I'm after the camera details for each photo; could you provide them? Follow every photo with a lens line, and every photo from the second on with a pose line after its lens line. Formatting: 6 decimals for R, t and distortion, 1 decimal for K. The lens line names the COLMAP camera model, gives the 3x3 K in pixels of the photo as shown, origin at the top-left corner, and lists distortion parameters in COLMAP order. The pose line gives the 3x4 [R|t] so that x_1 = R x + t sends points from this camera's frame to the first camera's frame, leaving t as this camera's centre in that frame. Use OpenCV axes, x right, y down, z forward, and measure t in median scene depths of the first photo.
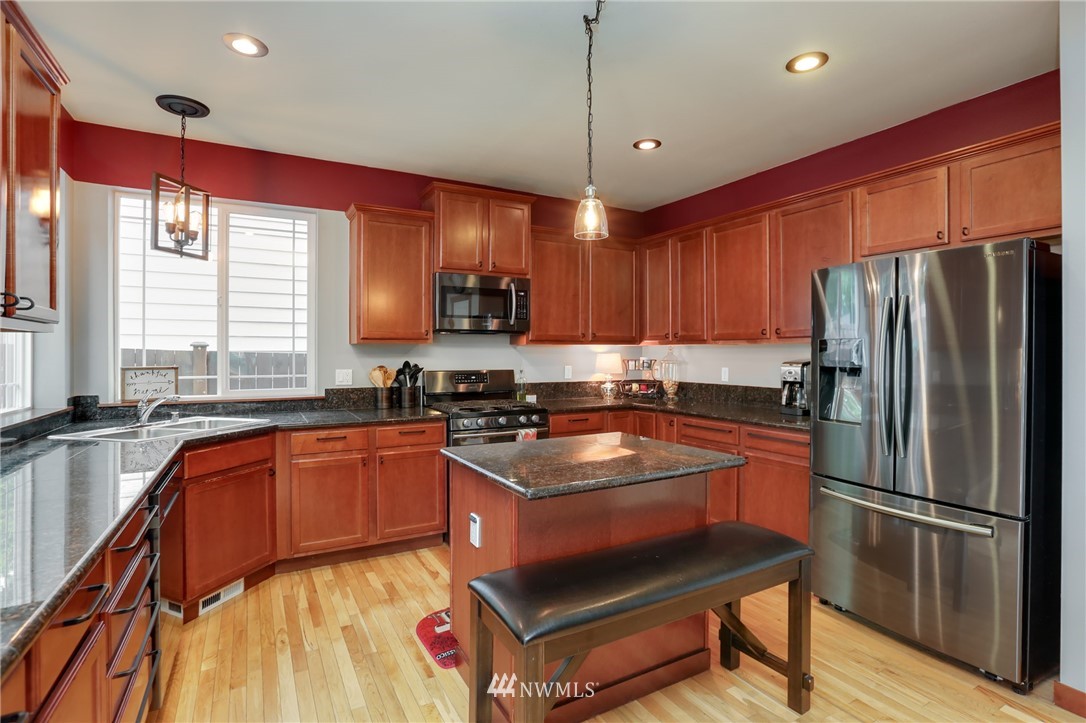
lens RADIAL K [[537.0, 0, 538.1], [0, 537.0, 355.2], [0, 0, 1]] dist [0.000028, 0.001753]
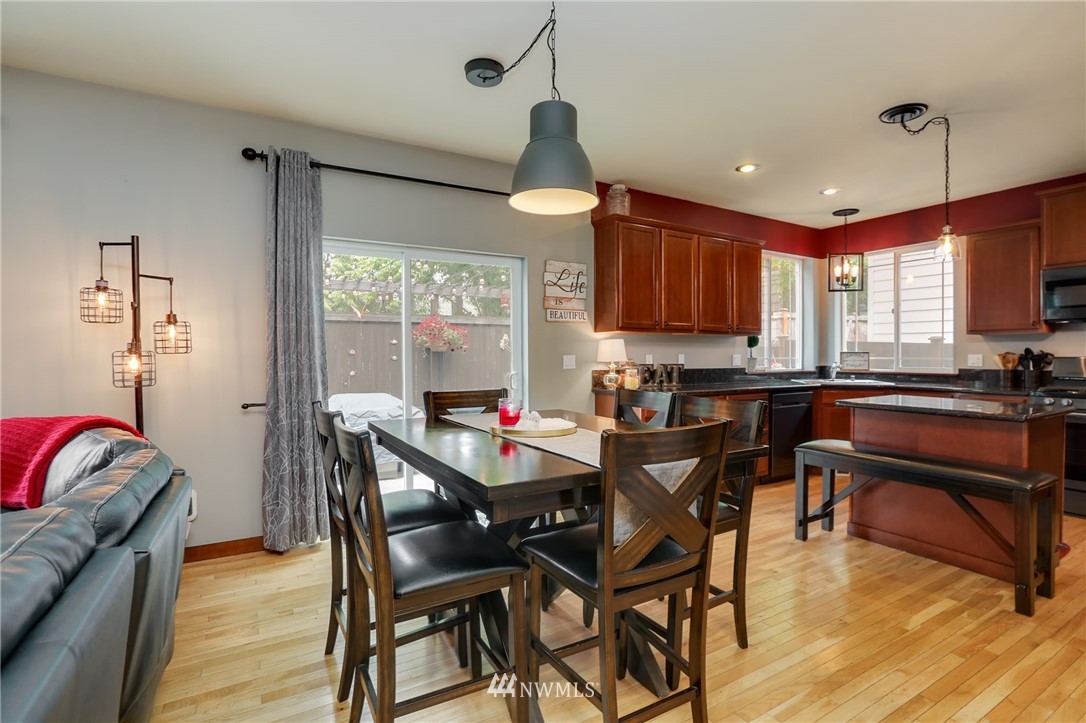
lens RADIAL K [[512.5, 0, 546.2], [0, 512.5, 363.6], [0, 0, 1]] dist [-0.029534, 0.006963]
pose [[0.046217, 0.021761, -0.998694, 0.822413], [0.000181, 0.999762, 0.021793, 0.021383], [0.998931, -0.001188, 0.046202, -0.104263]]
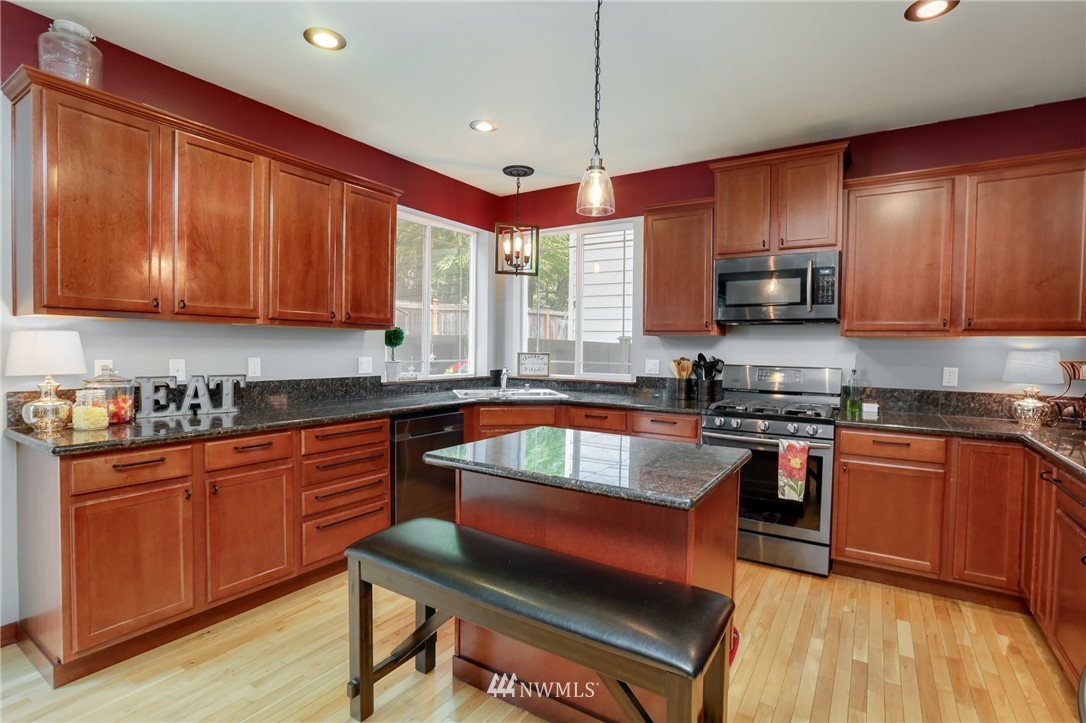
lens RADIAL K [[537.0, 0, 542.2], [0, 537.0, 361.0], [0, 0, 1]] dist [0.000028, 0.001753]
pose [[0.490919, 0.034564, -0.870520, 0.485352], [-0.017584, 0.999402, 0.029765, 0.000310], [0.871028, 0.000695, 0.491233, 0.266978]]
